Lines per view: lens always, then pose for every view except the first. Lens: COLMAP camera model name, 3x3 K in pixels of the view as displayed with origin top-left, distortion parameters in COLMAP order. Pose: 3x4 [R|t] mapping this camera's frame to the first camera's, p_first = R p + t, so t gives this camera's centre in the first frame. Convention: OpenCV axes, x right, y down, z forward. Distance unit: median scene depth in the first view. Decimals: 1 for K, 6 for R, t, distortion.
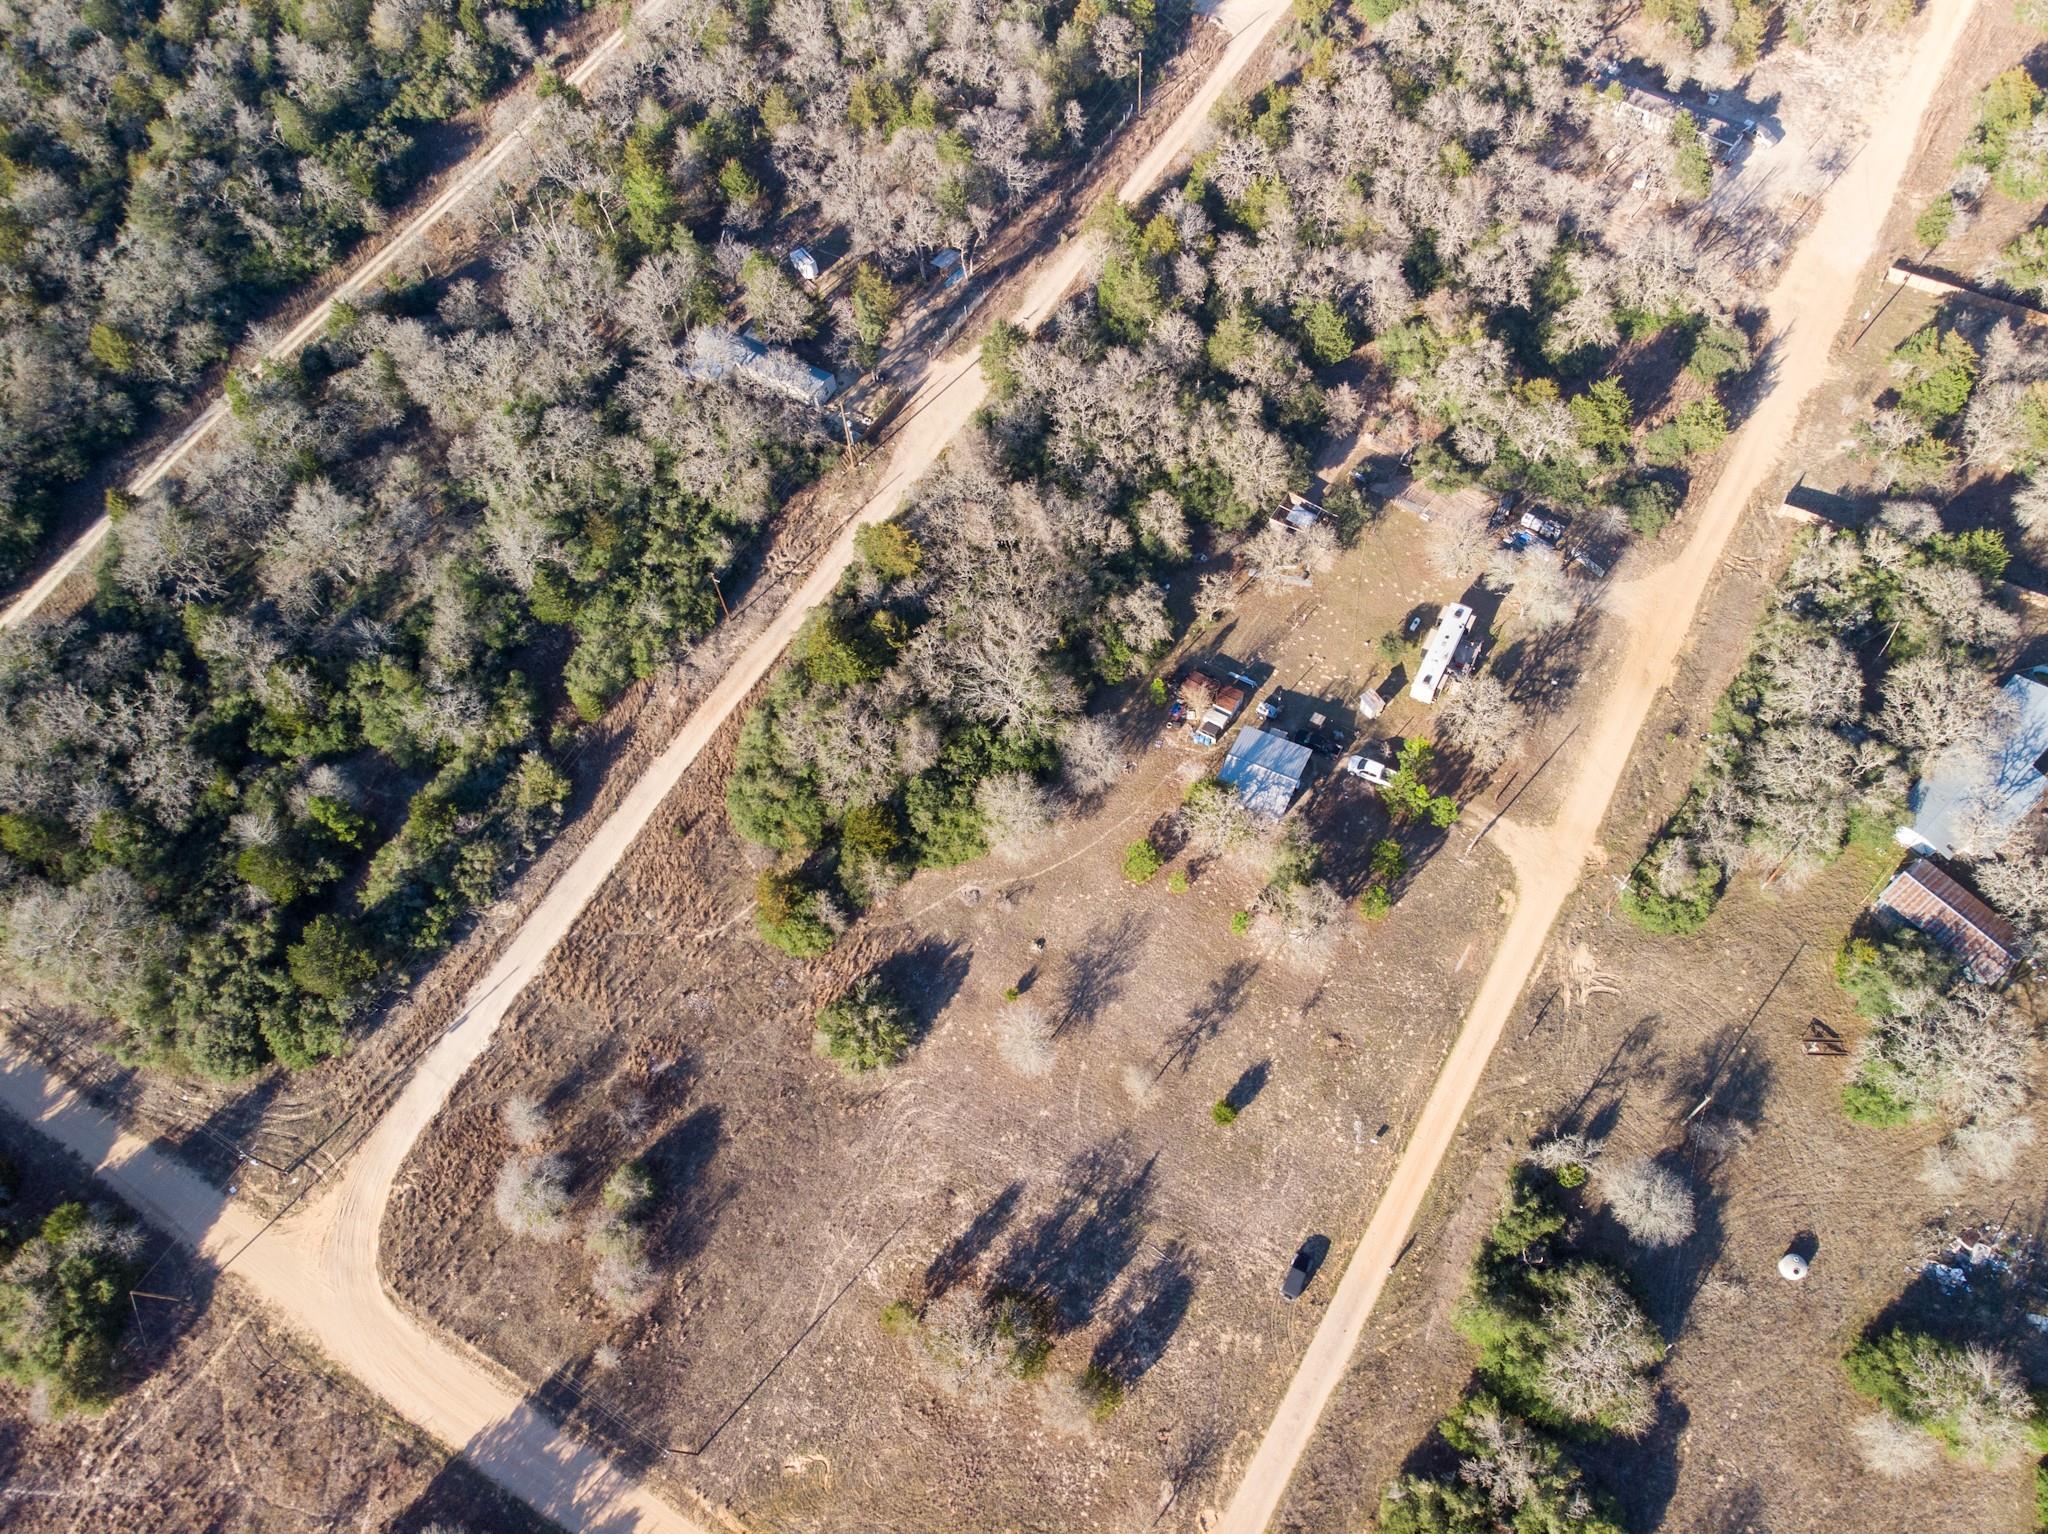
lens RADIAL K [[1500.9, 0, 1025.4], [0, 1500.9, 768.5], [0, 0, 1]] dist [-0.000656, 0.013683]
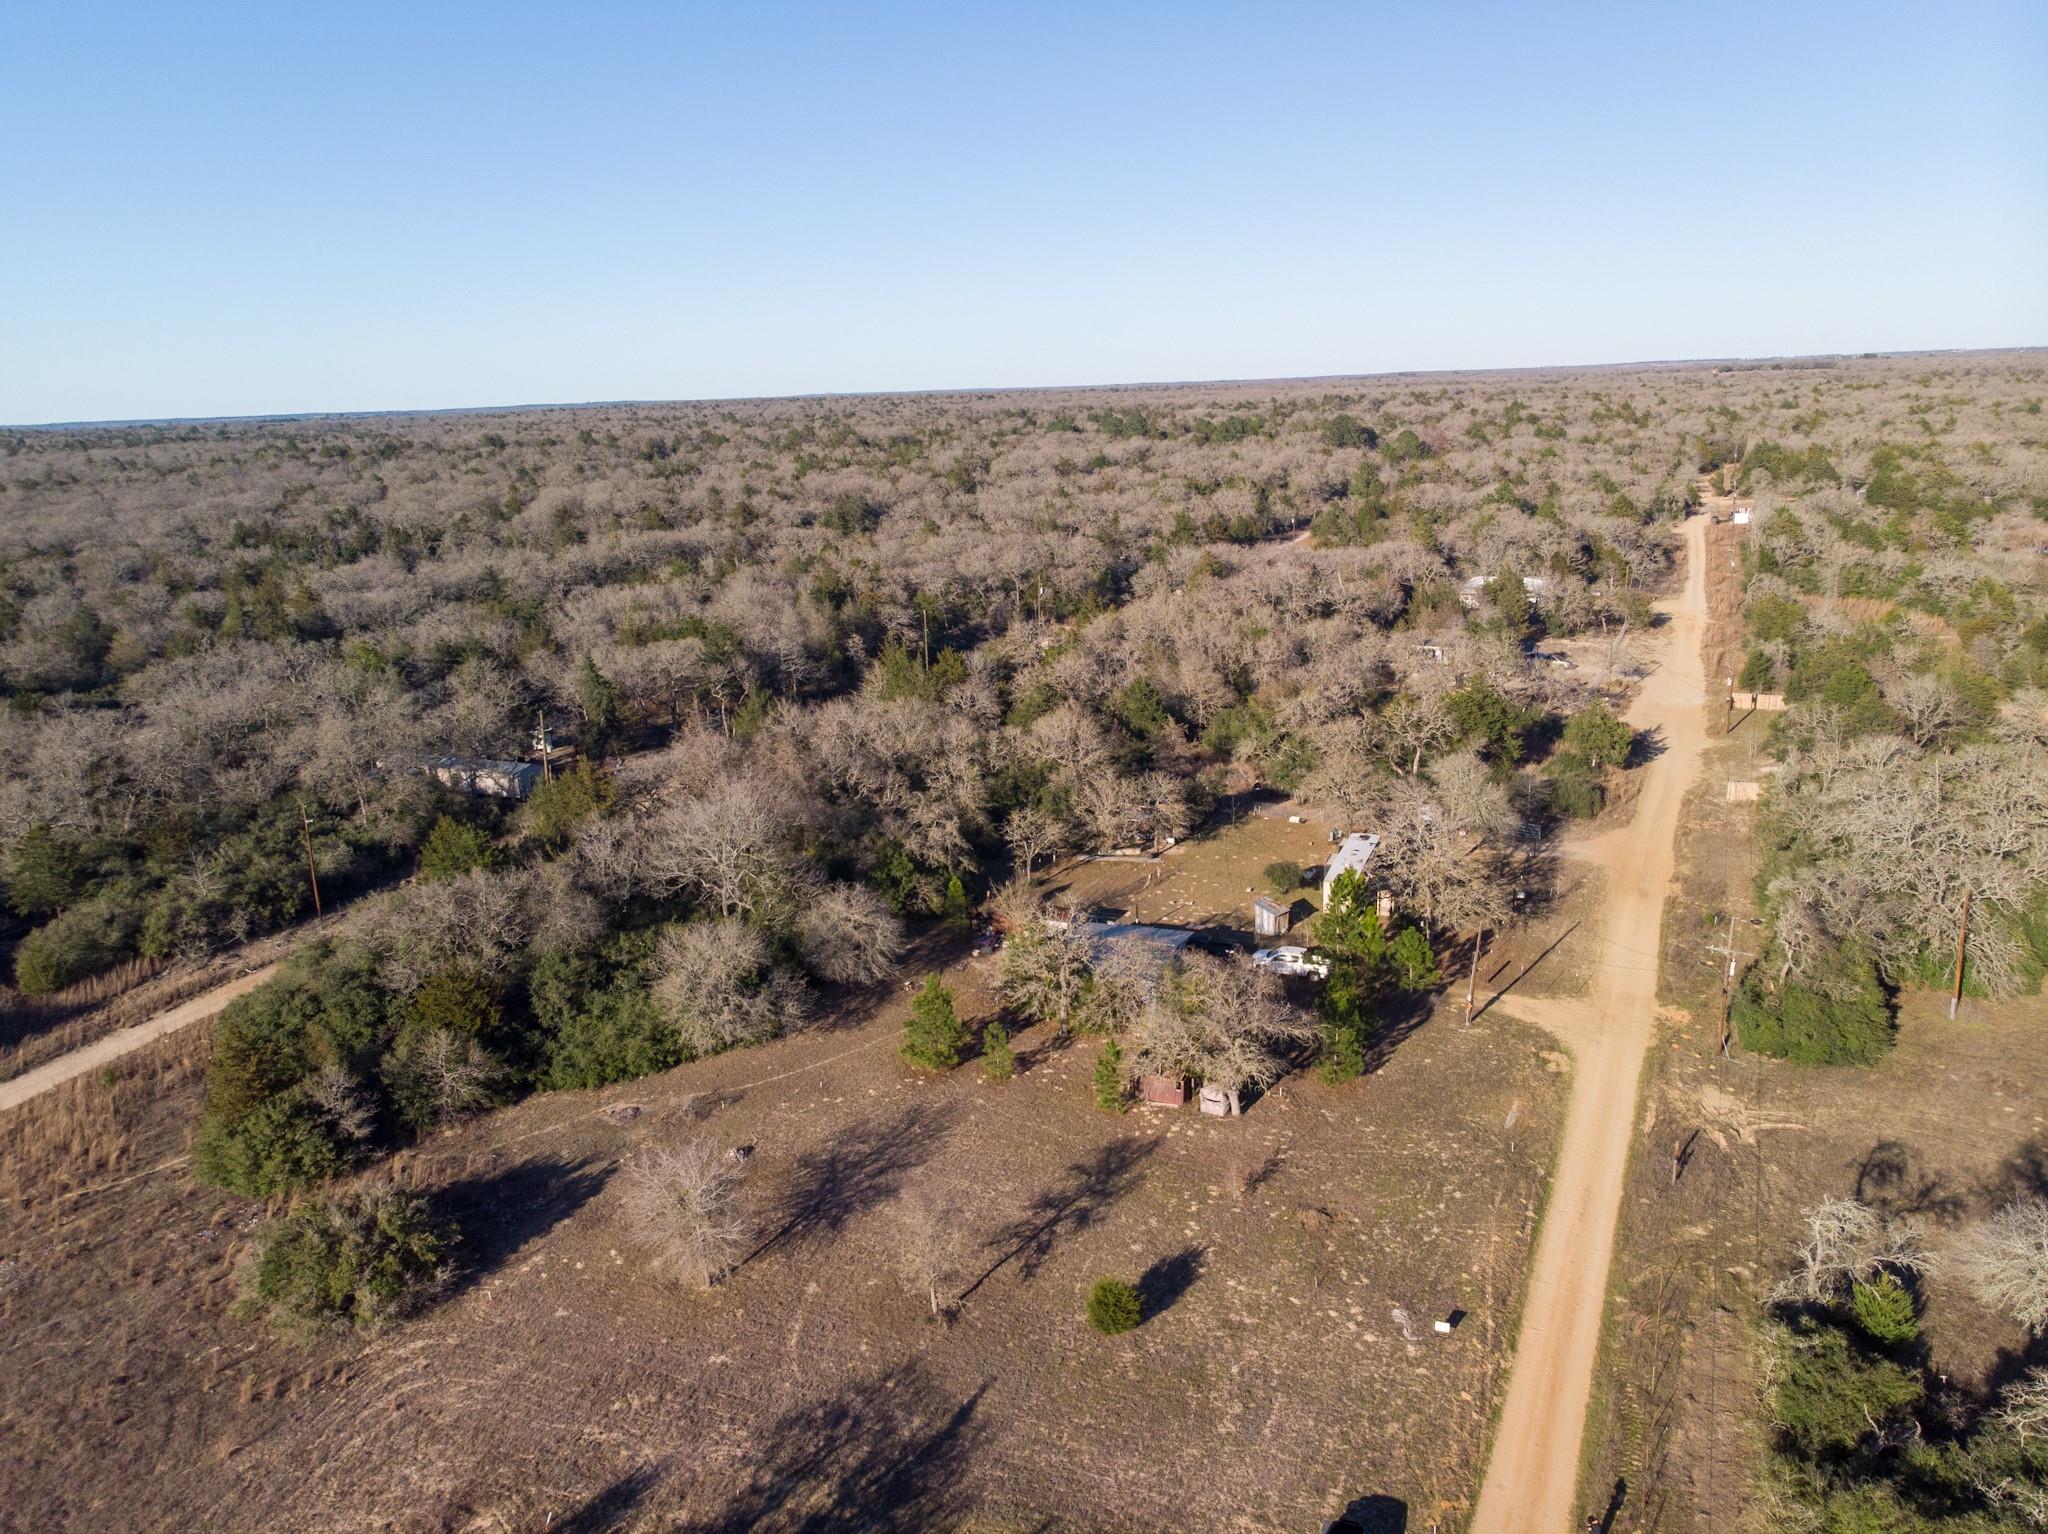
lens RADIAL K [[1511.3, 0, 1024.8], [0, 1511.3, 763.6], [0, 0, 1]] dist [-0.011784, 0.036780]
pose [[0.994576, 0.000224, 0.104013, 0.050492], [0.075030, 0.691024, -0.718927, 0.391135], [-0.072037, 0.722832, 0.687259, 0.495283]]
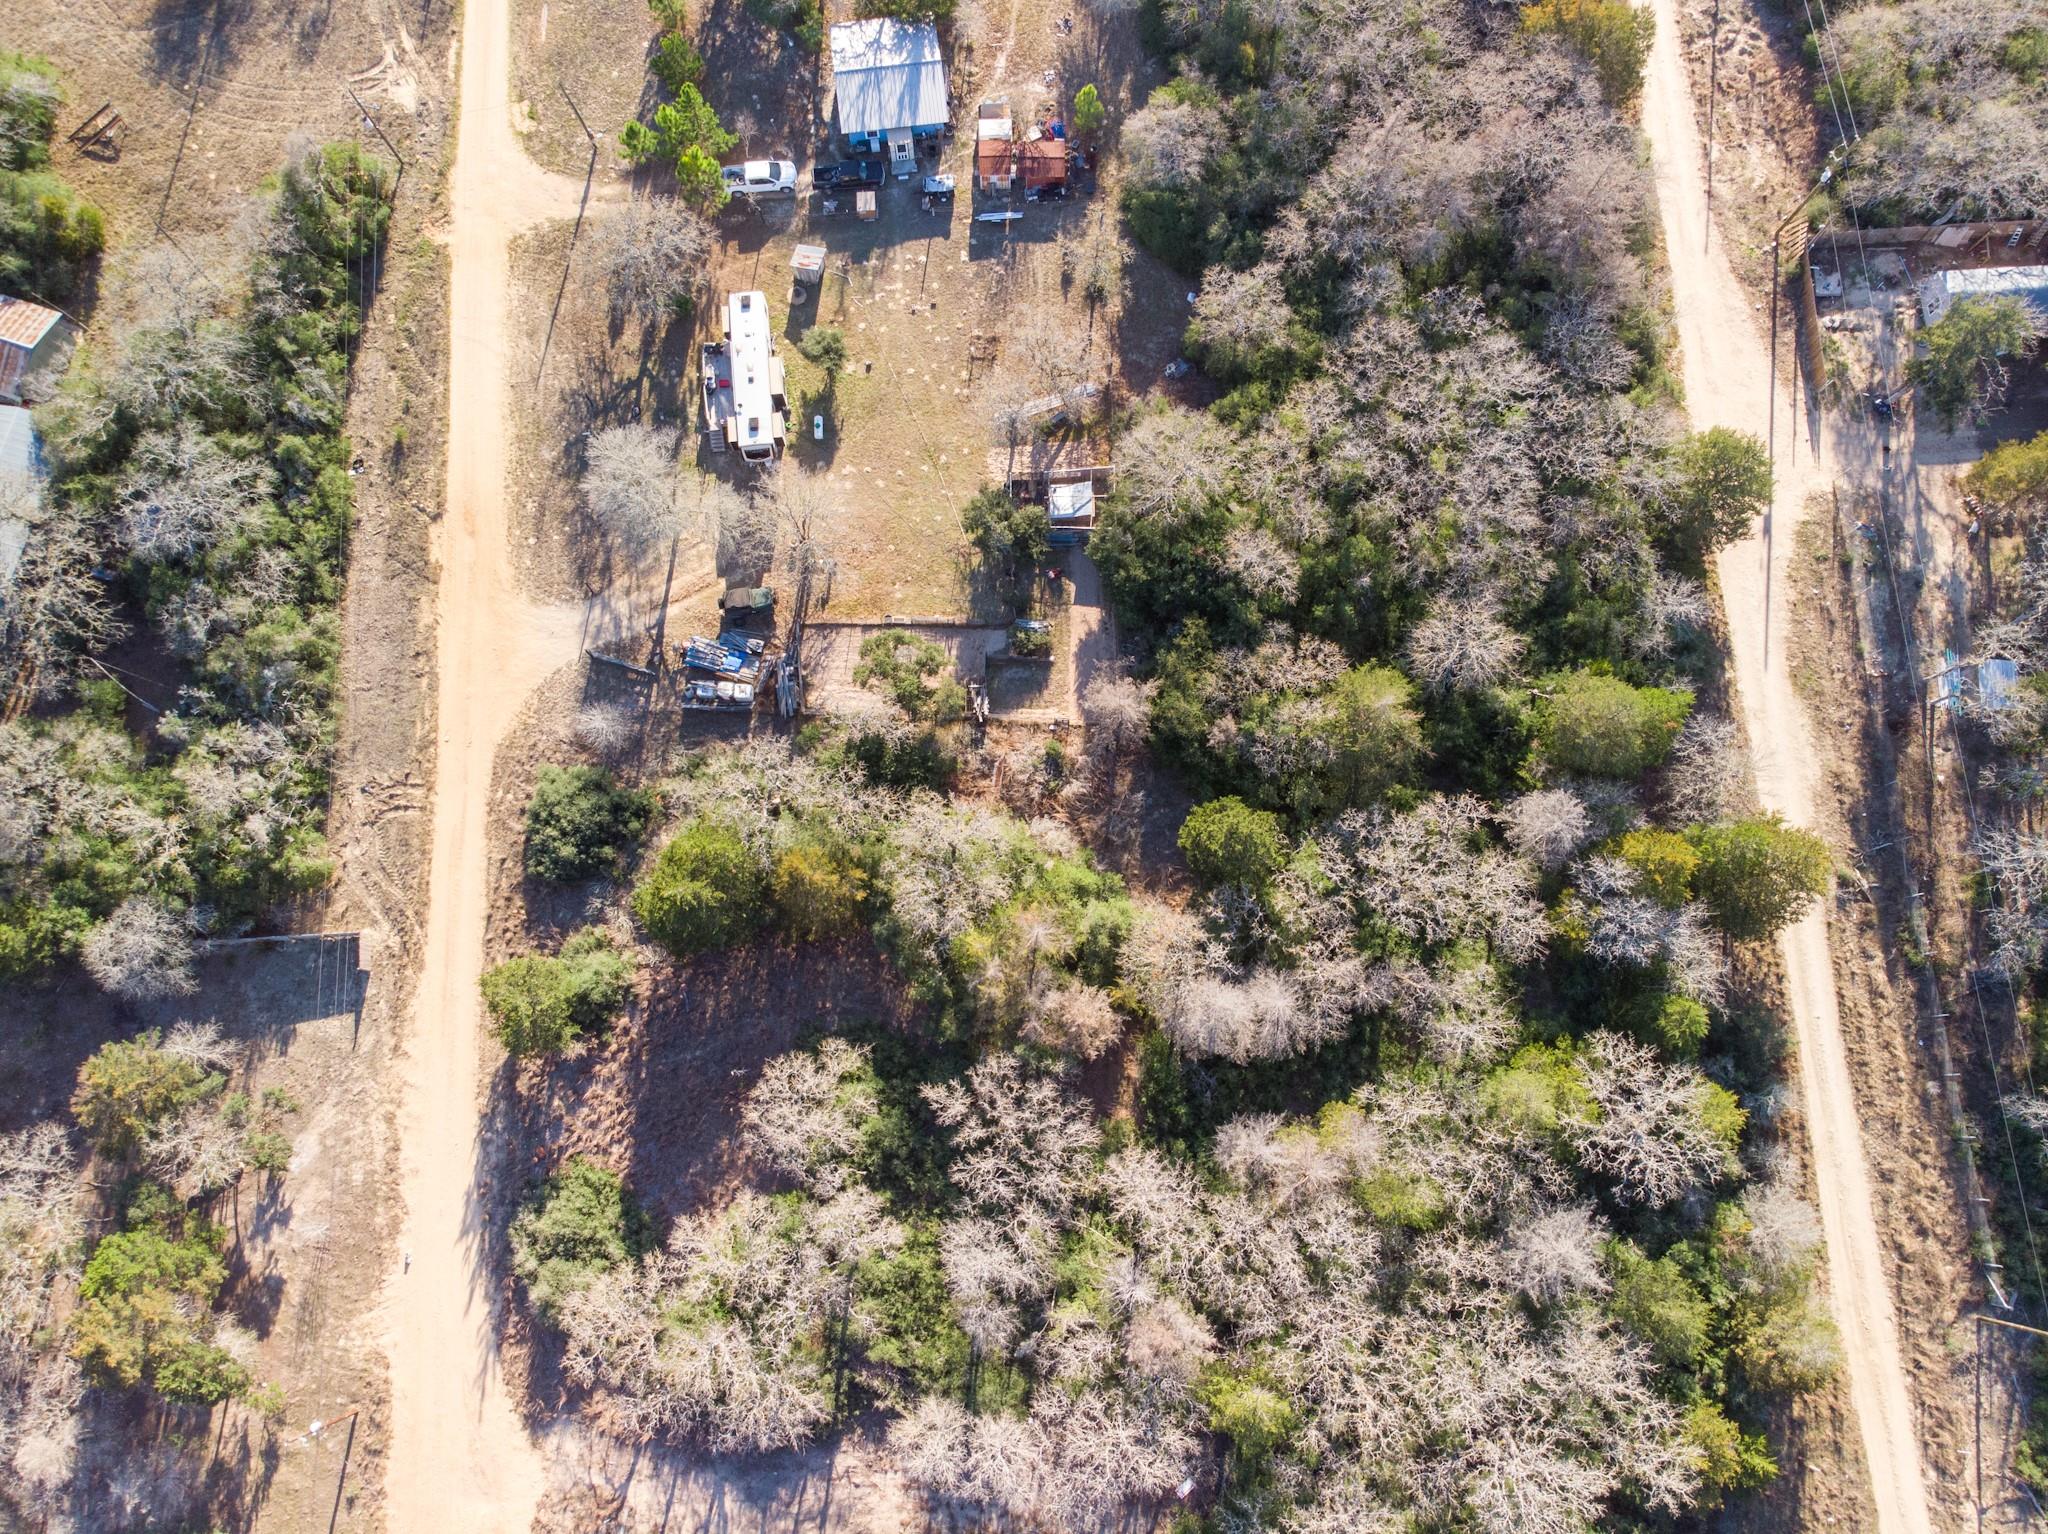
lens RADIAL K [[1508.2, 0, 1029.6], [0, 1508.2, 762.4], [0, 0, 1]] dist [-0.004192, 0.016344]
pose [[-0.829791, 0.554972, -0.058765, 0.313985], [-0.453930, -0.609934, 0.649560, -0.655464], [0.324645, 0.565674, 0.758036, 0.657243]]
